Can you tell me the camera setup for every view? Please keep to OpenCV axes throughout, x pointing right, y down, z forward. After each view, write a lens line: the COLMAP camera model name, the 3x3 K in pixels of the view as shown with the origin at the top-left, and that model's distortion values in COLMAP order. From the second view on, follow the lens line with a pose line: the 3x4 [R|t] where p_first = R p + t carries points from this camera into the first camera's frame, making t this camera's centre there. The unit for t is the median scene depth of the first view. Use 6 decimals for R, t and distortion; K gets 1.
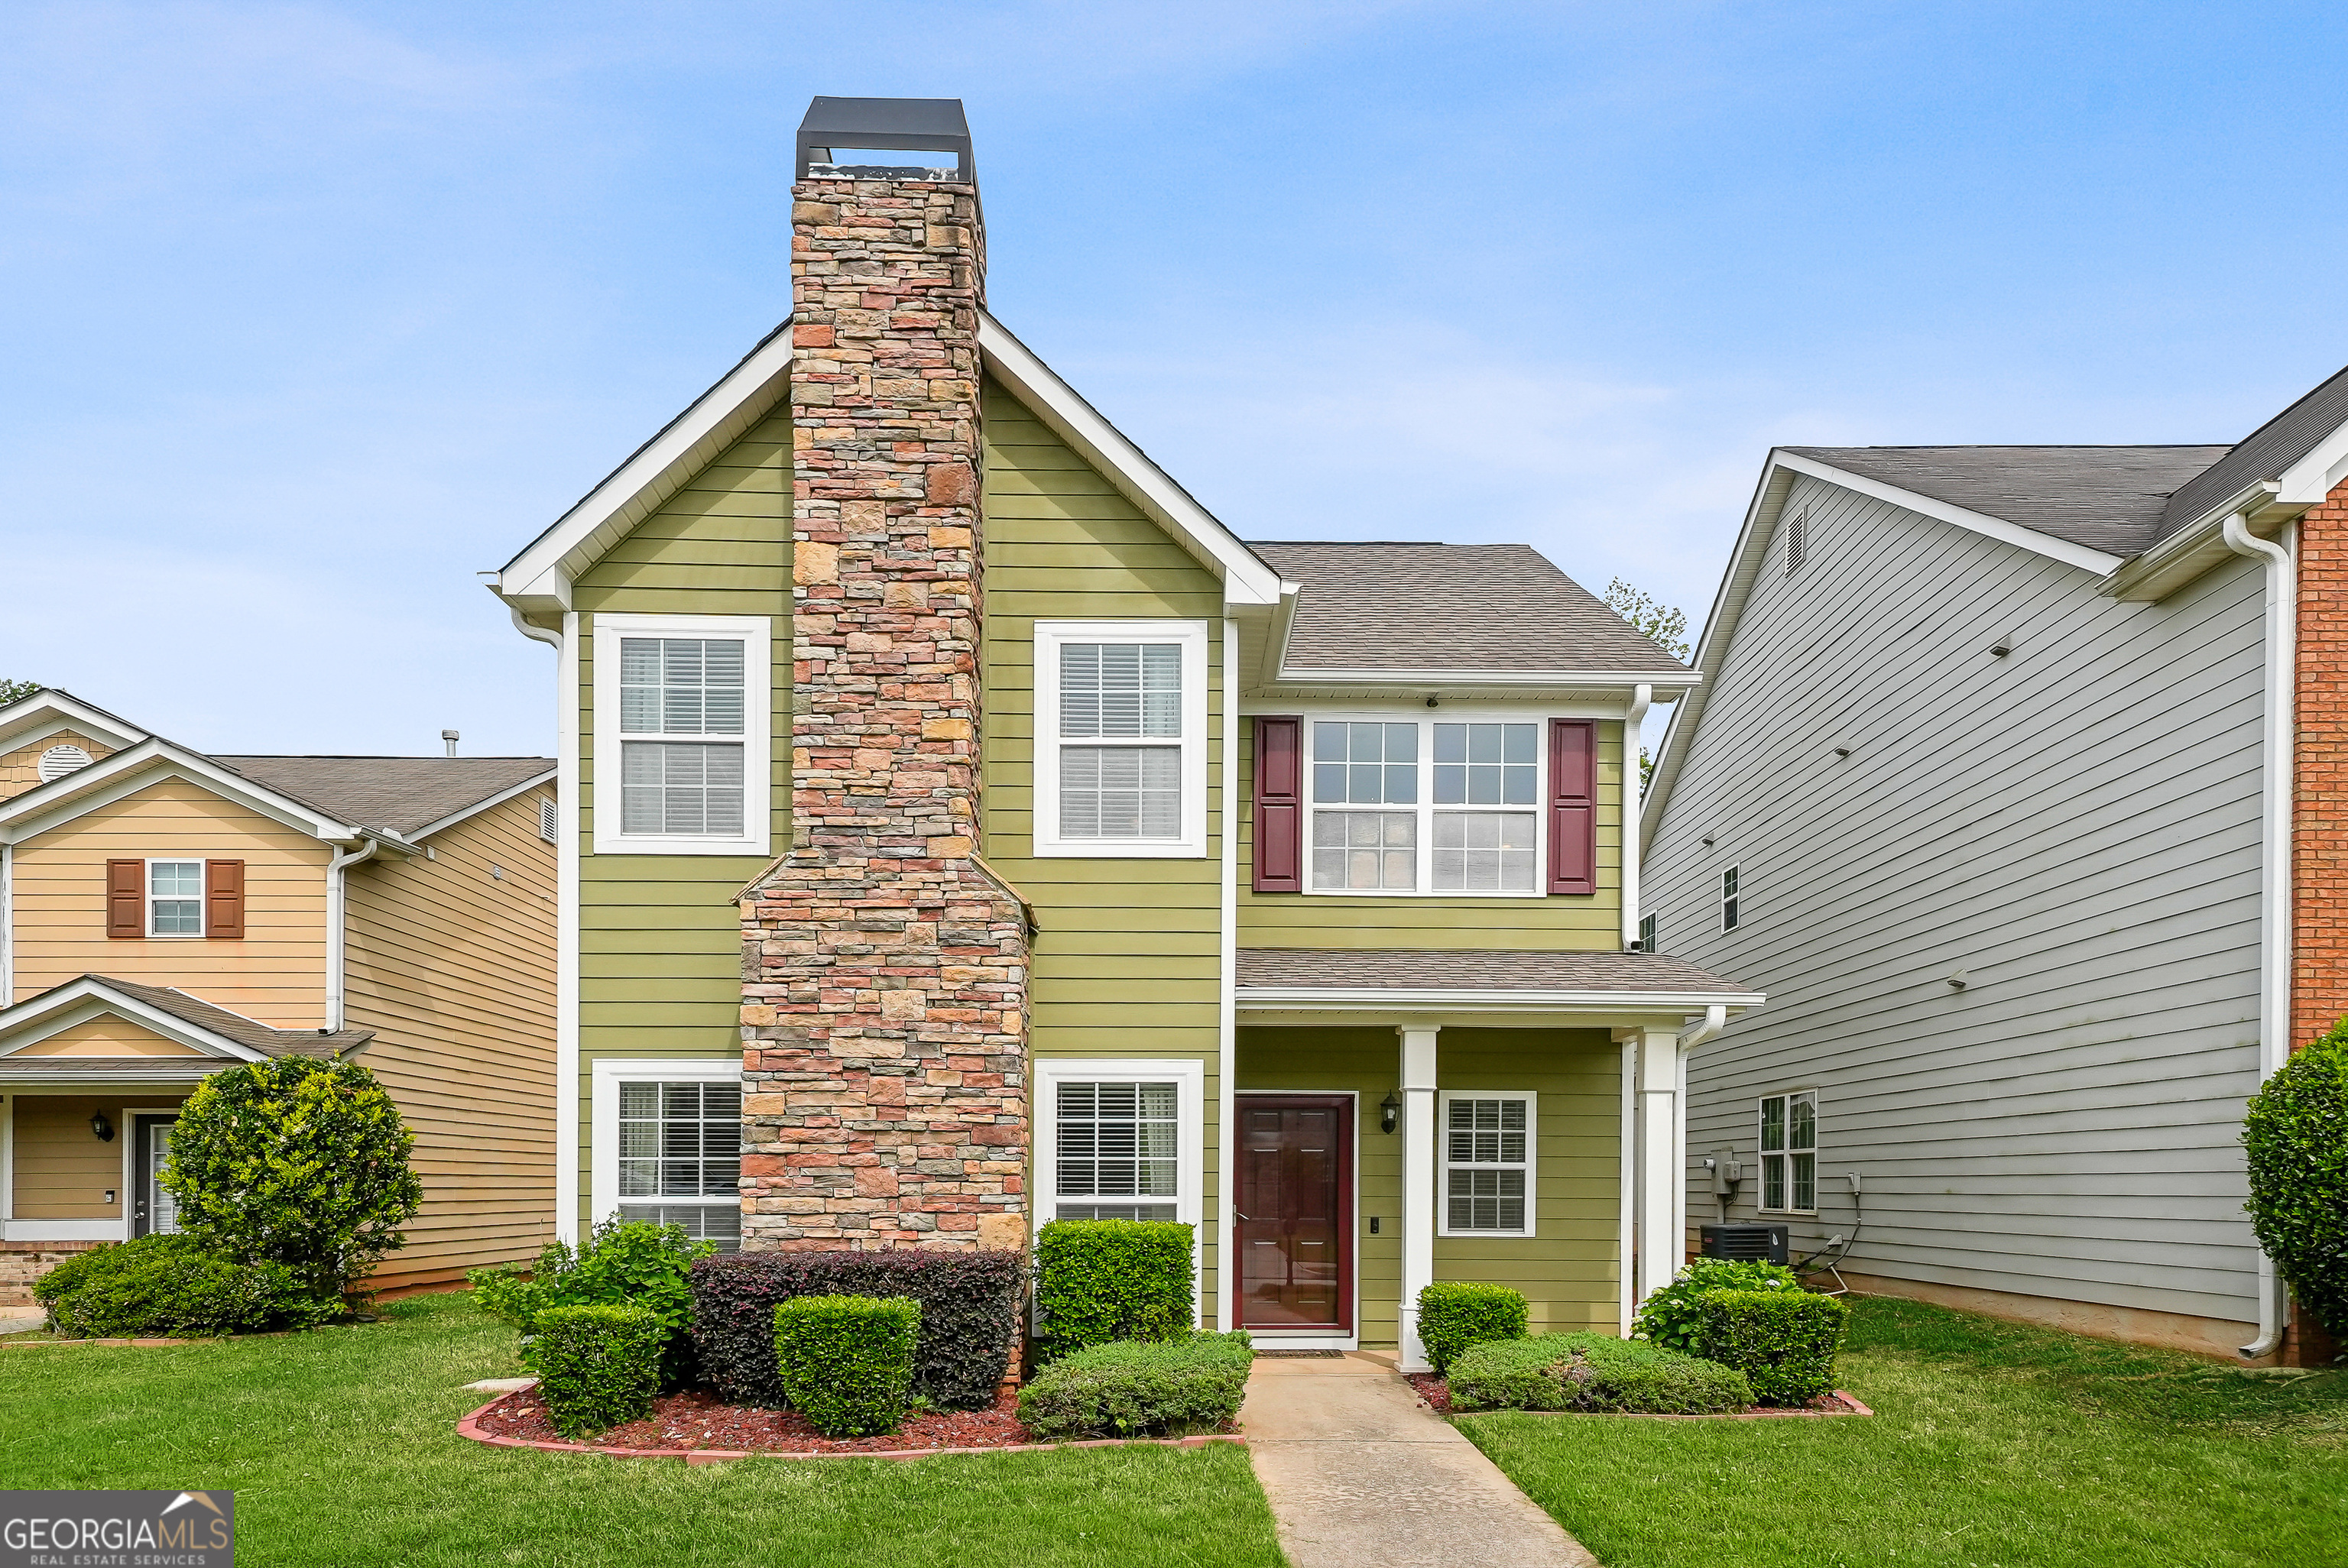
lens RADIAL K [[1496.4, 0, 1164.0], [0, 1496.4, 788.0], [0, 0, 1]] dist [0.008319, -0.001258]
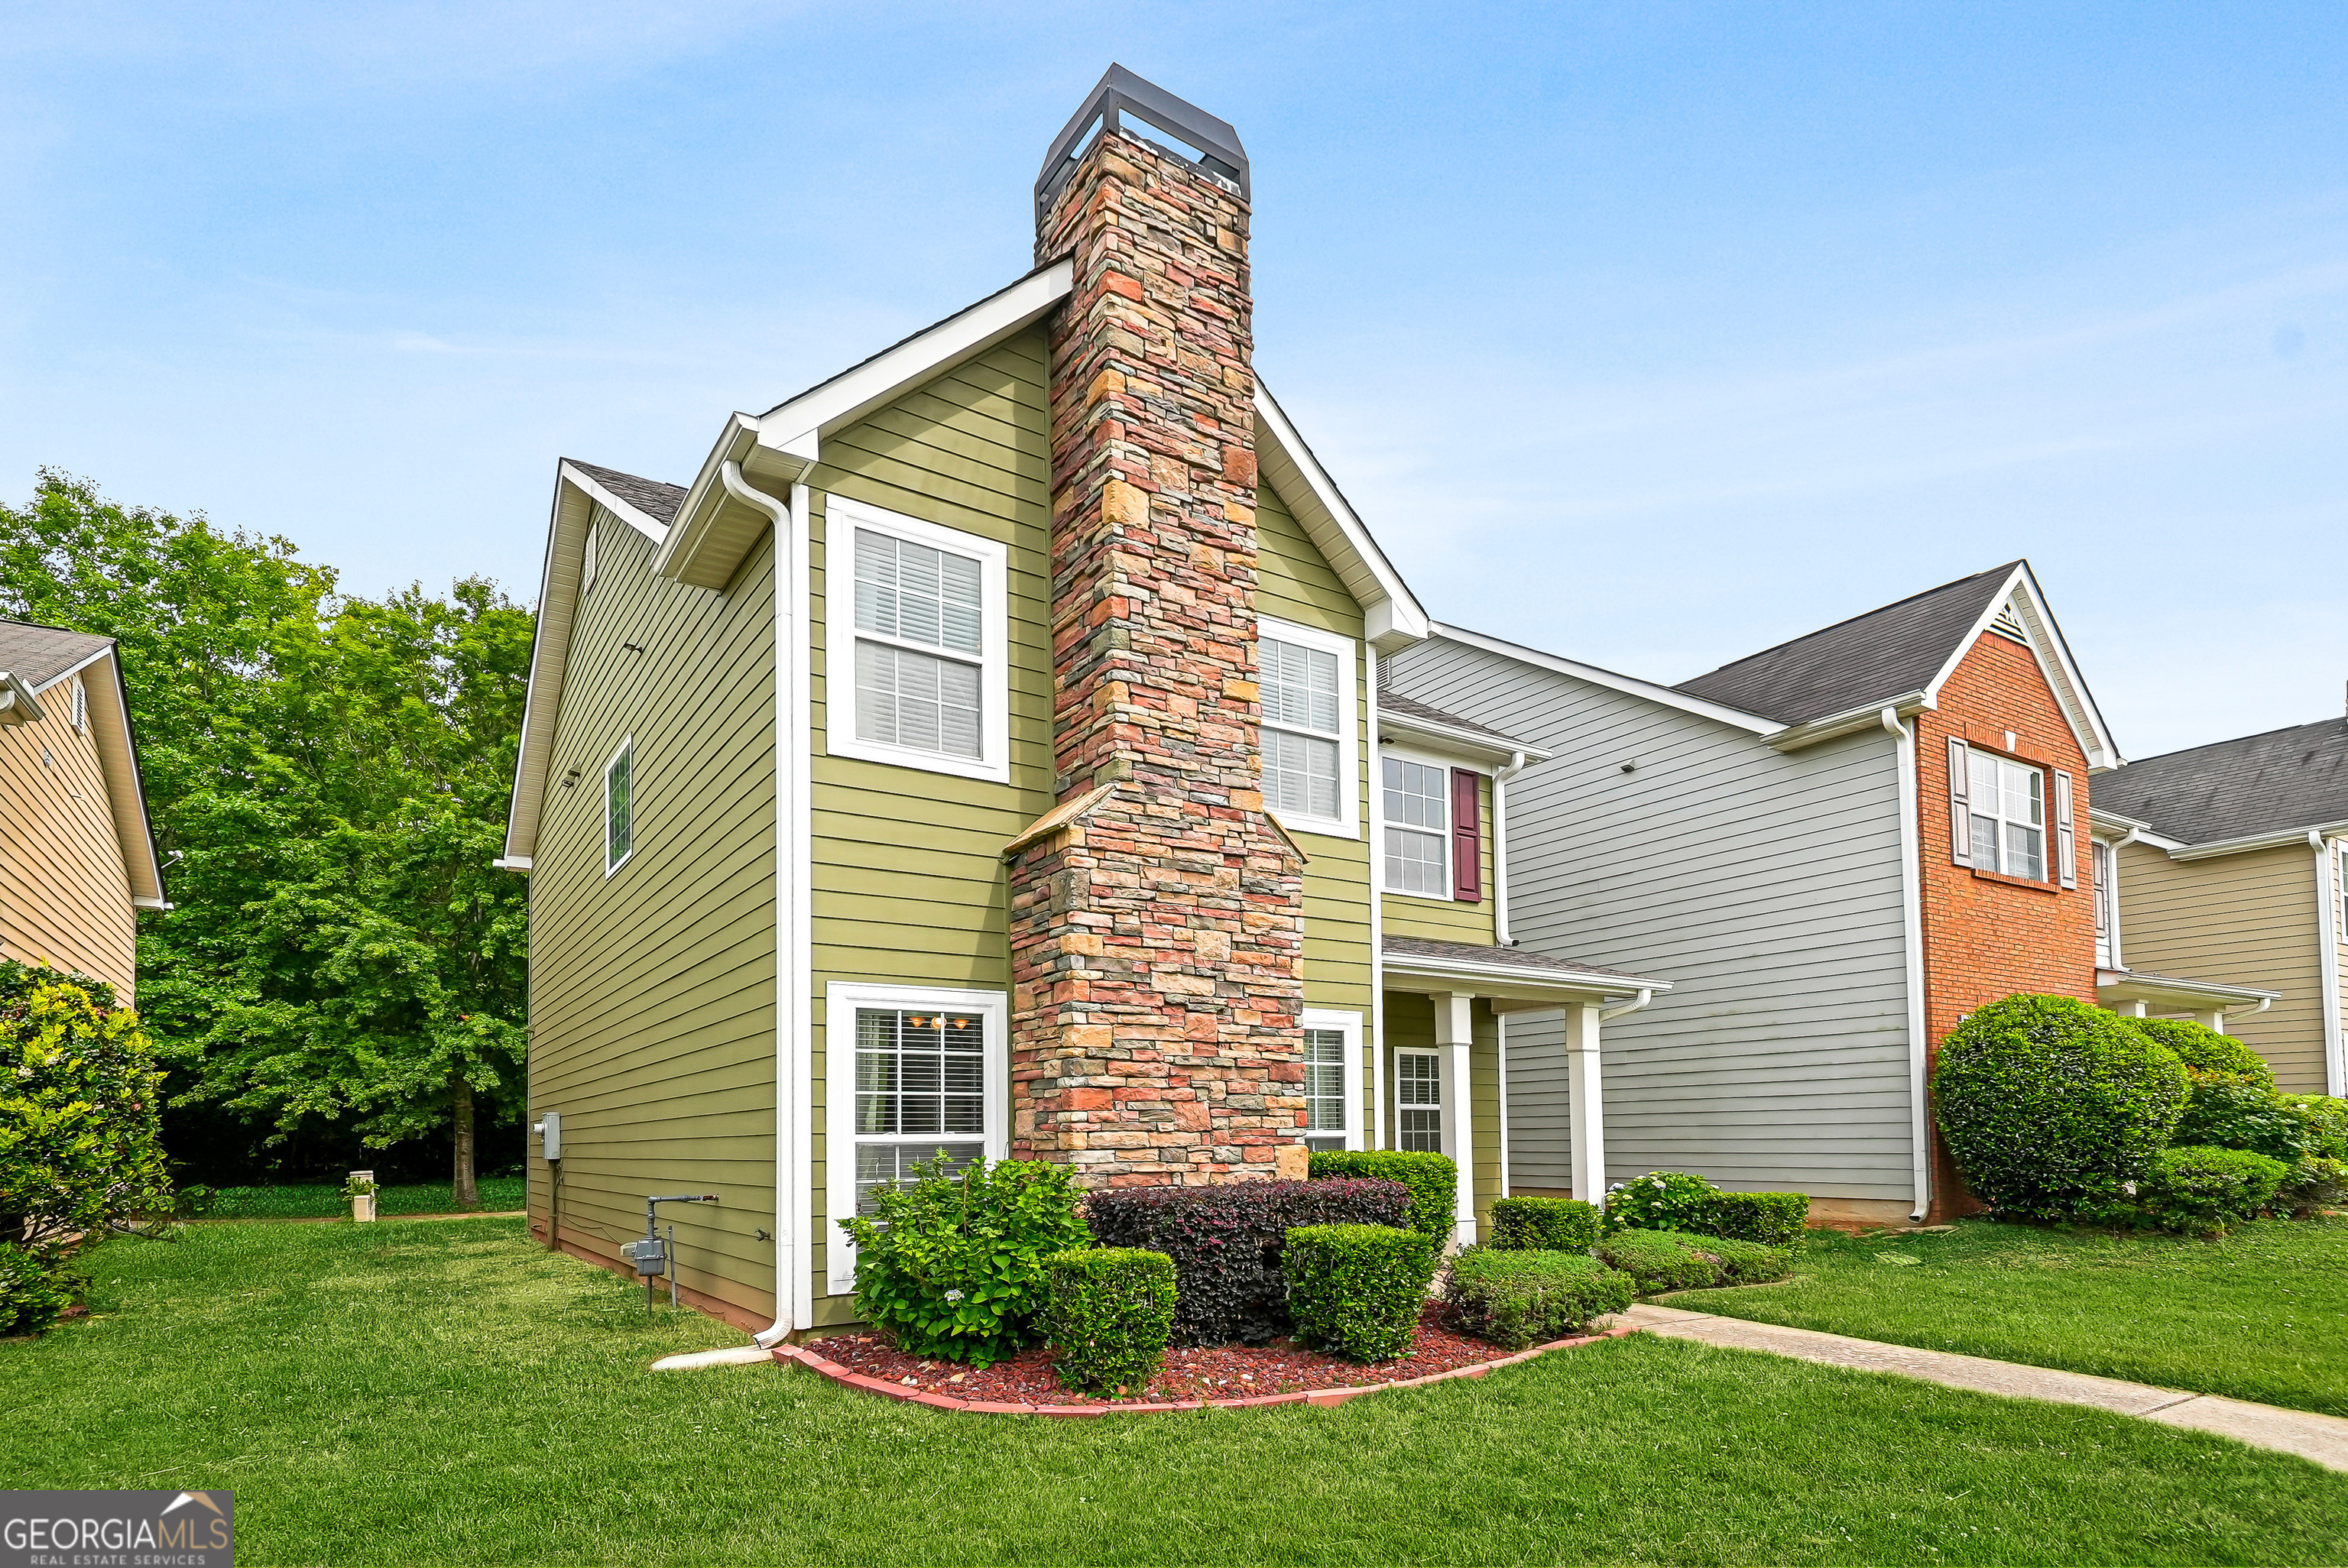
lens RADIAL K [[1167.5, 0, 1165.2], [0, 1167.5, 806.1], [0, 0, 1]] dist [-0.001317, 0.000406]
pose [[0.846580, 0.135116, 0.514826, -0.590388], [-0.126304, 0.990612, -0.052292, 0.089873], [-0.517059, -0.020755, 0.855698, 0.307035]]
